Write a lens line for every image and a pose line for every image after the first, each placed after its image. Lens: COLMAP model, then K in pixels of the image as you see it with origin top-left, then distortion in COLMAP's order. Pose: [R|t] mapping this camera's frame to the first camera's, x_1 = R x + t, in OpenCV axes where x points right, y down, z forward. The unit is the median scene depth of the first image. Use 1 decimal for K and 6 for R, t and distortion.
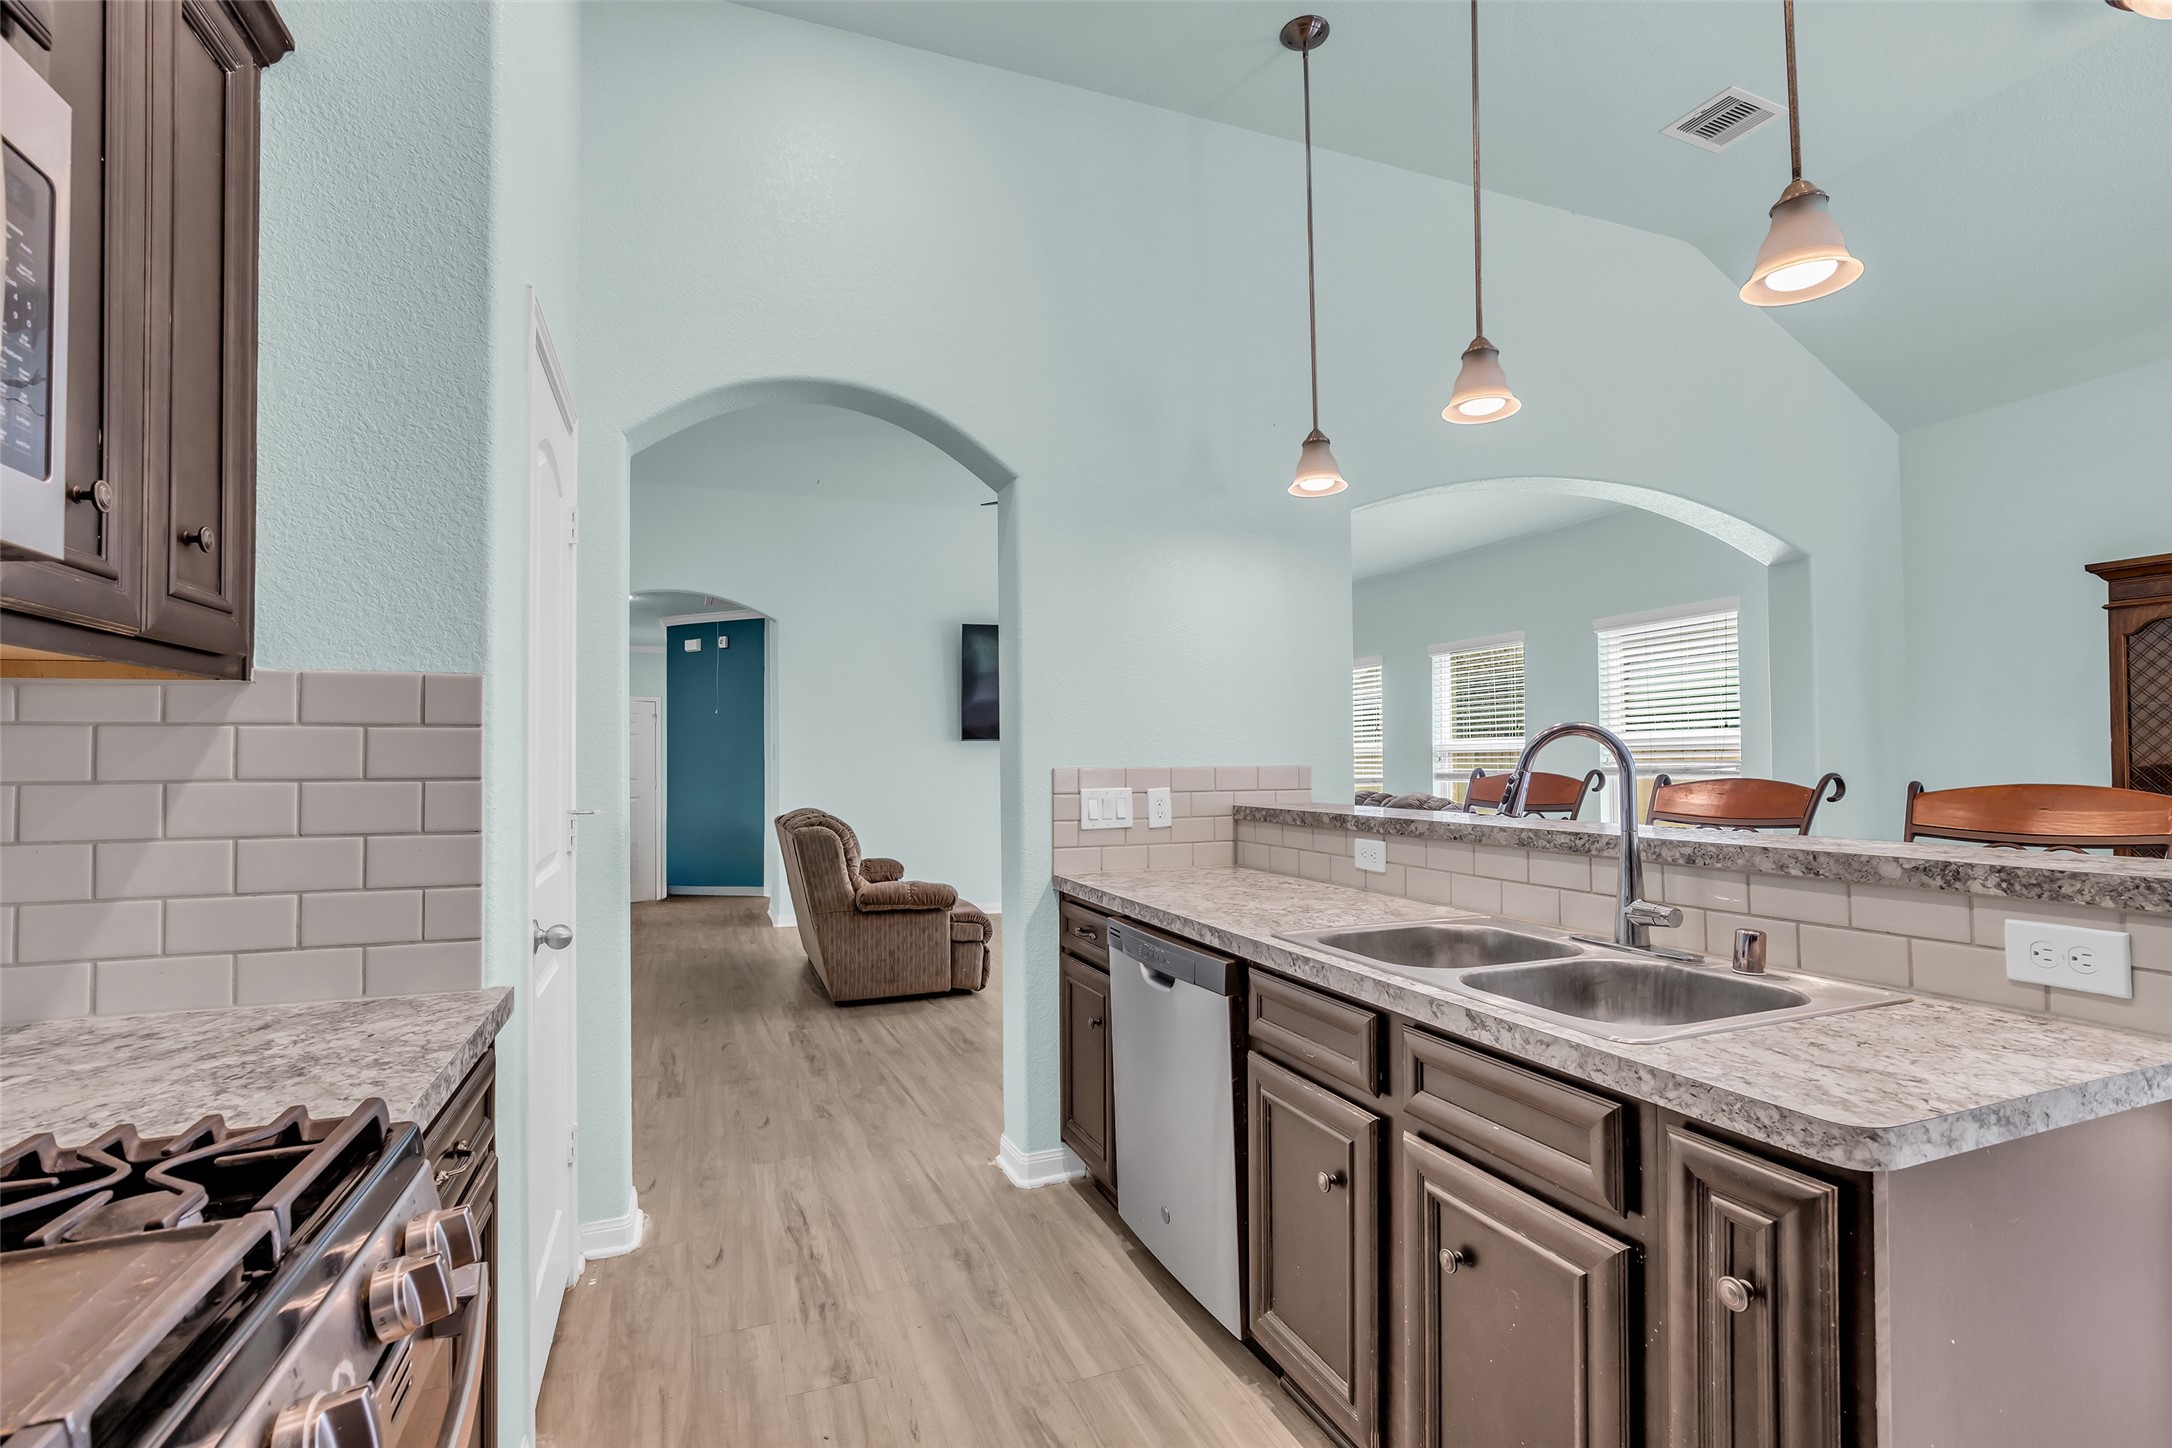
lens RADIAL K [[991.3, 0, 1078.6], [0, 991.3, 737.9], [0, 0, 1]] dist [-0.015000, 0.000532]
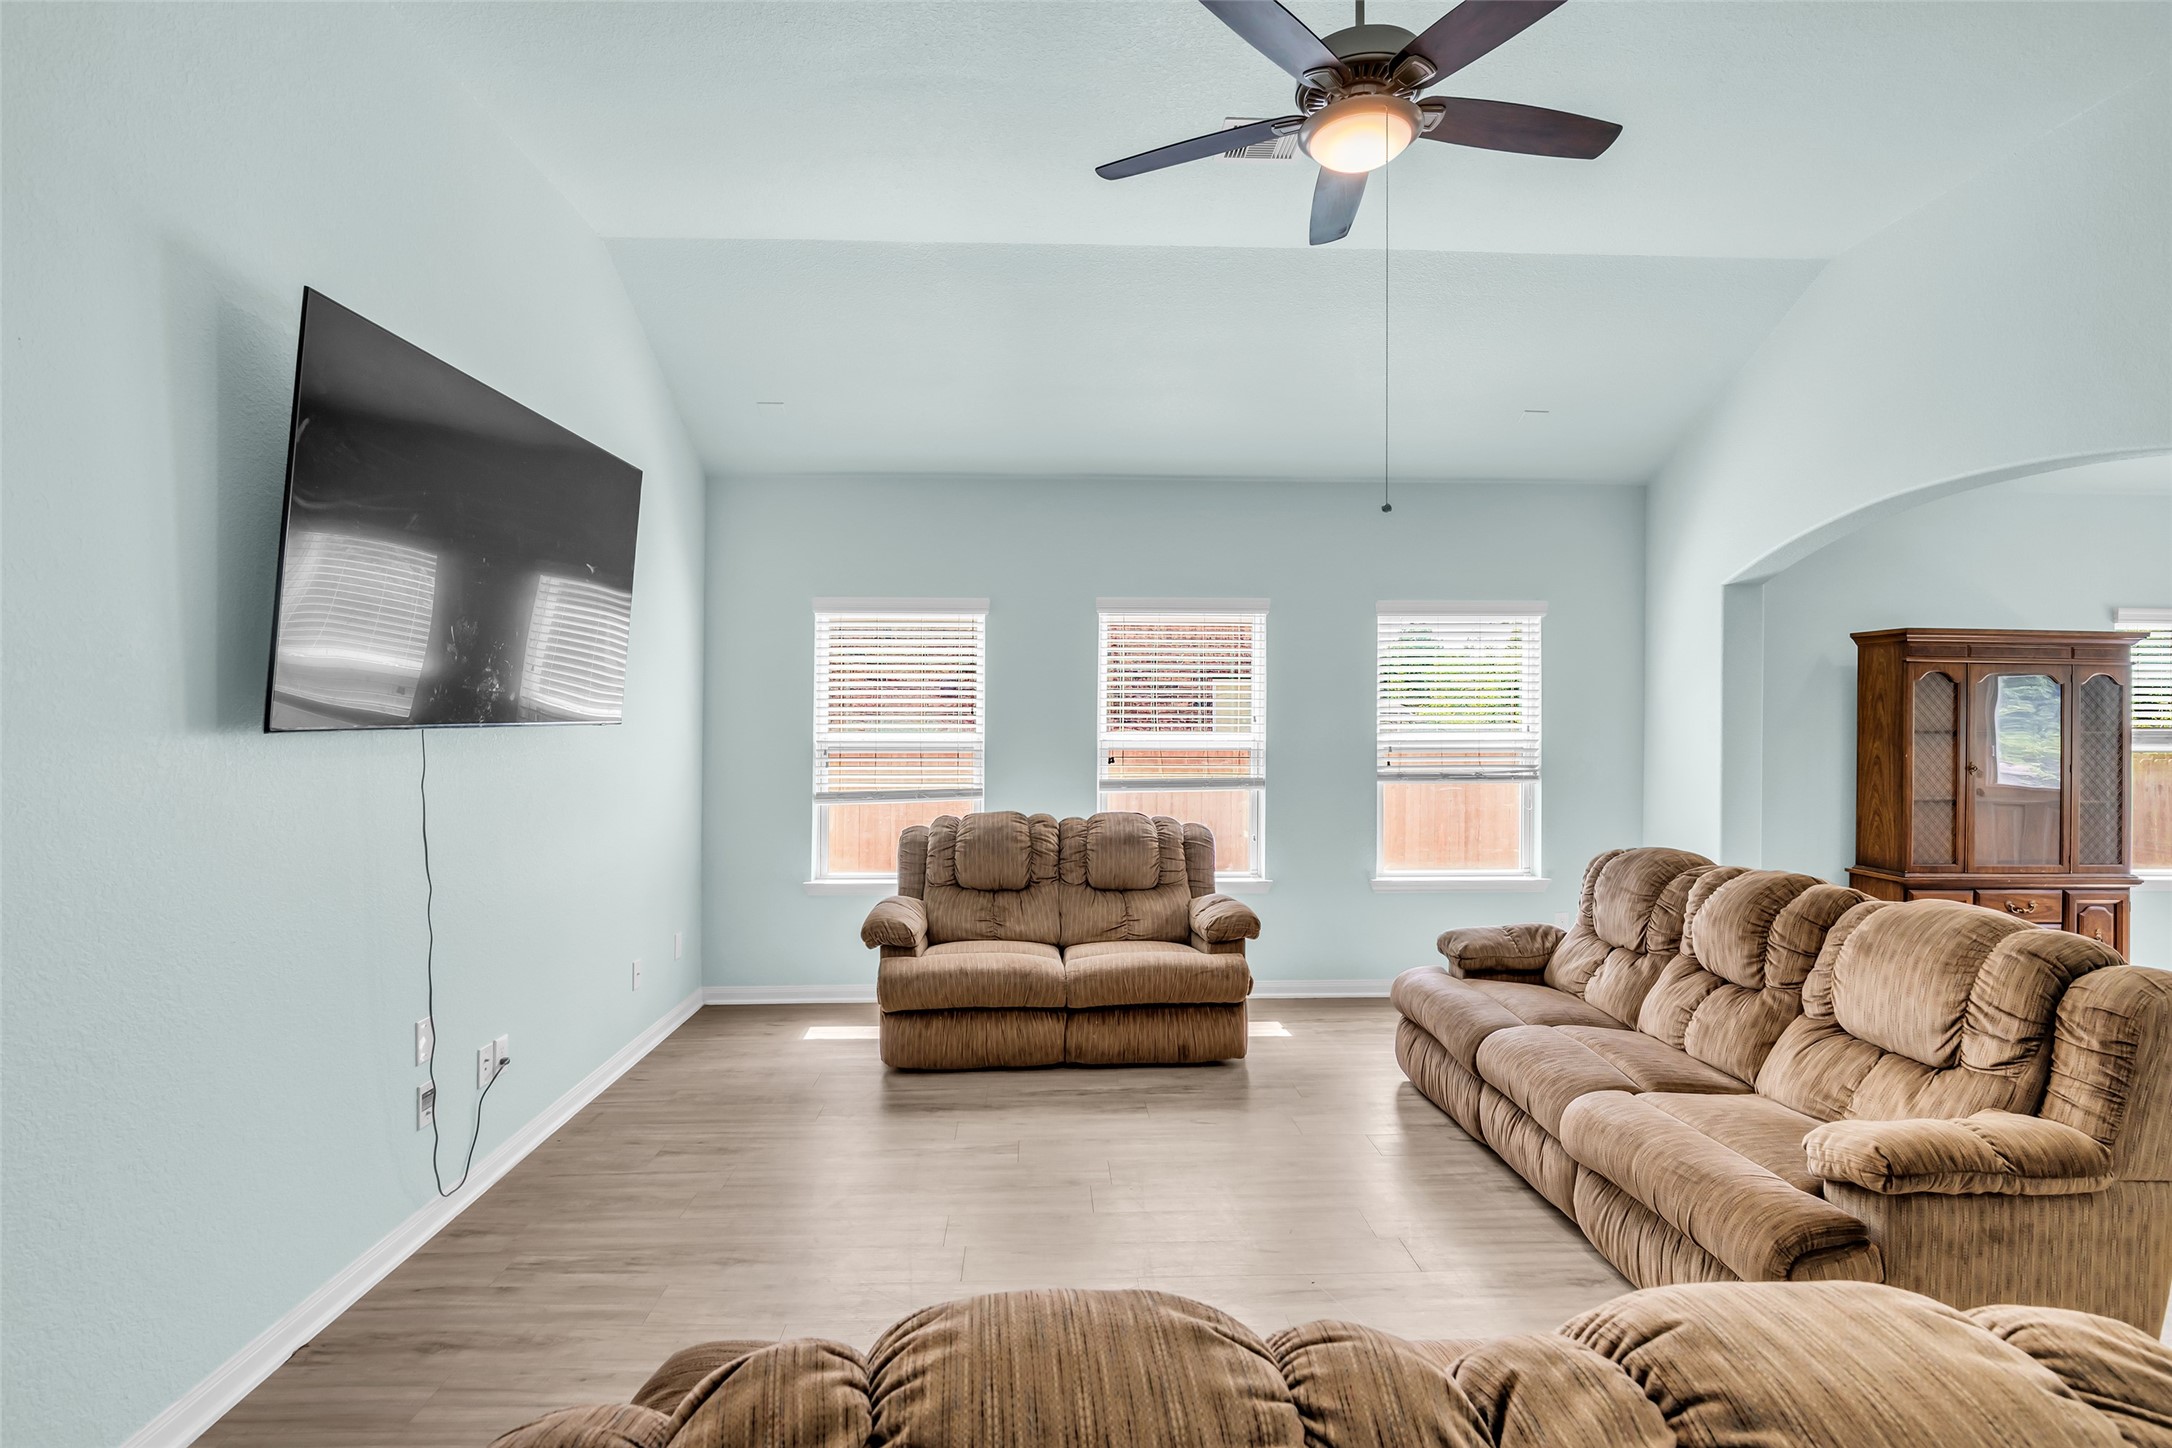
lens RADIAL K [[1024.6, 0, 1076.5], [0, 1024.6, 720.7], [0, 0, 1]] dist [-0.003206, 0.000856]
pose [[0.319358, 0.008035, 0.947600, -1.182292], [-0.030695, 0.999527, 0.001870, -0.025831], [-0.947137, -0.029684, 0.319453, 2.806258]]
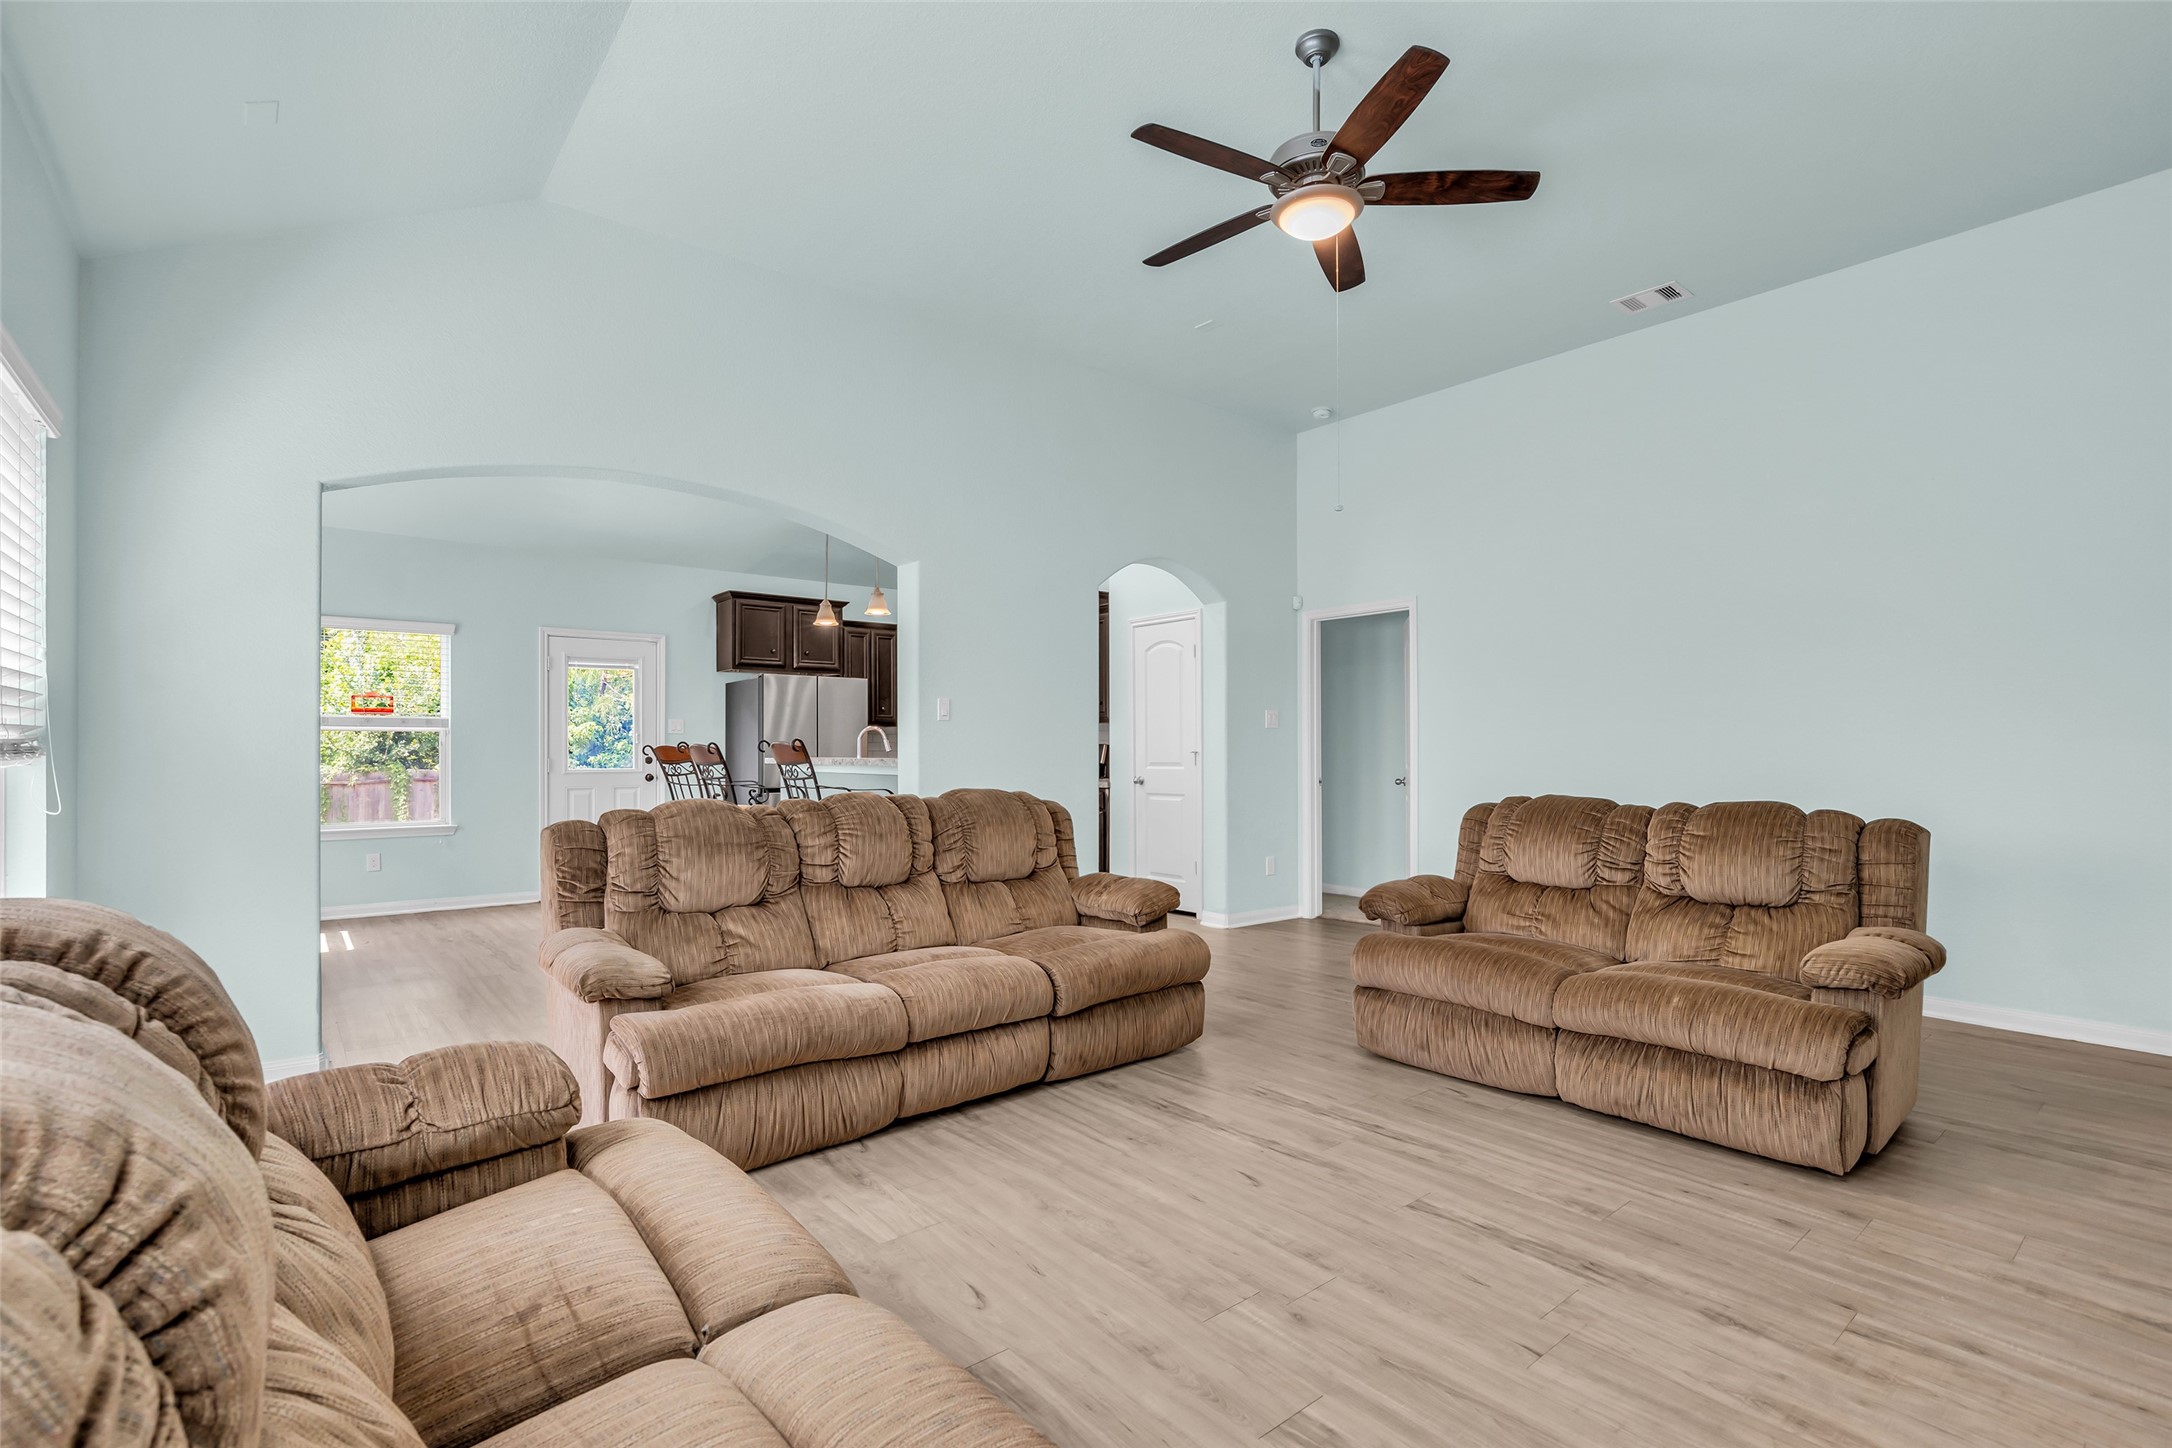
lens RADIAL K [[998.4, 0, 1079.5], [0, 998.4, 735.3], [0, 0, 1]] dist [-0.017933, 0.005030]
pose [[-0.948722, 0.005962, -0.316055, 0.824973], [0.017249, 0.999309, -0.032926, 0.135593], [0.315640, -0.036690, -0.948169, 4.178484]]
